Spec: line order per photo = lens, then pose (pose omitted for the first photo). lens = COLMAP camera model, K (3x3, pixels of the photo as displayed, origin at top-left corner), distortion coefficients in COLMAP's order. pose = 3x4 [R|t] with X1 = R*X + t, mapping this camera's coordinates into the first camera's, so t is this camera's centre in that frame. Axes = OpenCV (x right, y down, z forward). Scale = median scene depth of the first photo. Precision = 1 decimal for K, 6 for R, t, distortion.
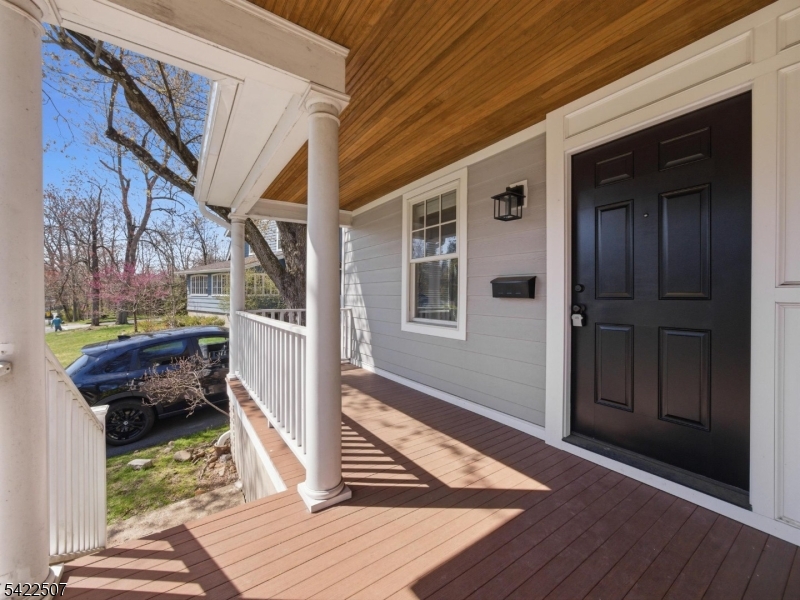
lens RADIAL K [[323.6, 0, 399.6], [0, 323.6, 296.9], [0, 0, 1]] dist [-0.006651, -0.000048]
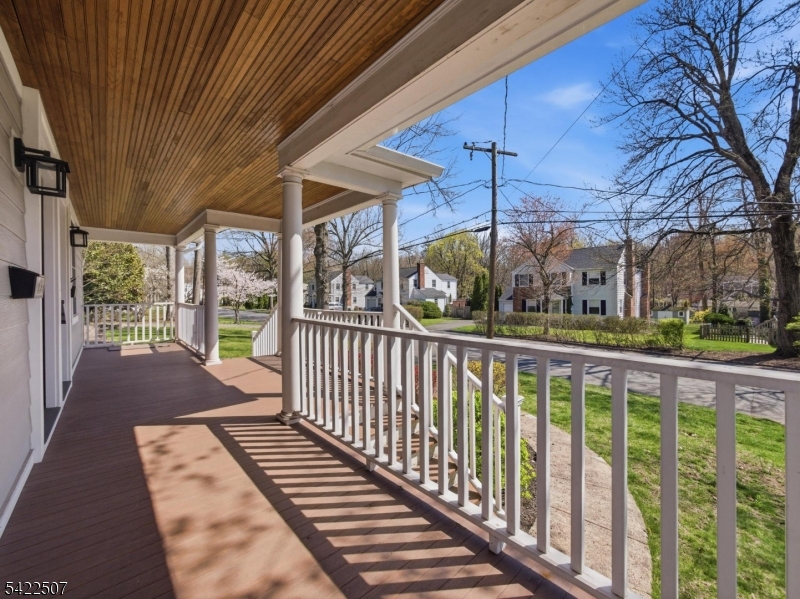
lens RADIAL K [[323.6, 0, 401.5], [0, 323.6, 297.3], [0, 0, 1]] dist [-0.006651, -0.000048]
pose [[-0.989988, 0.002794, -0.141126, -0.375274], [0.000957, 0.999914, 0.013086, -0.004080], [0.141150, 0.012820, -0.989905, 1.849386]]
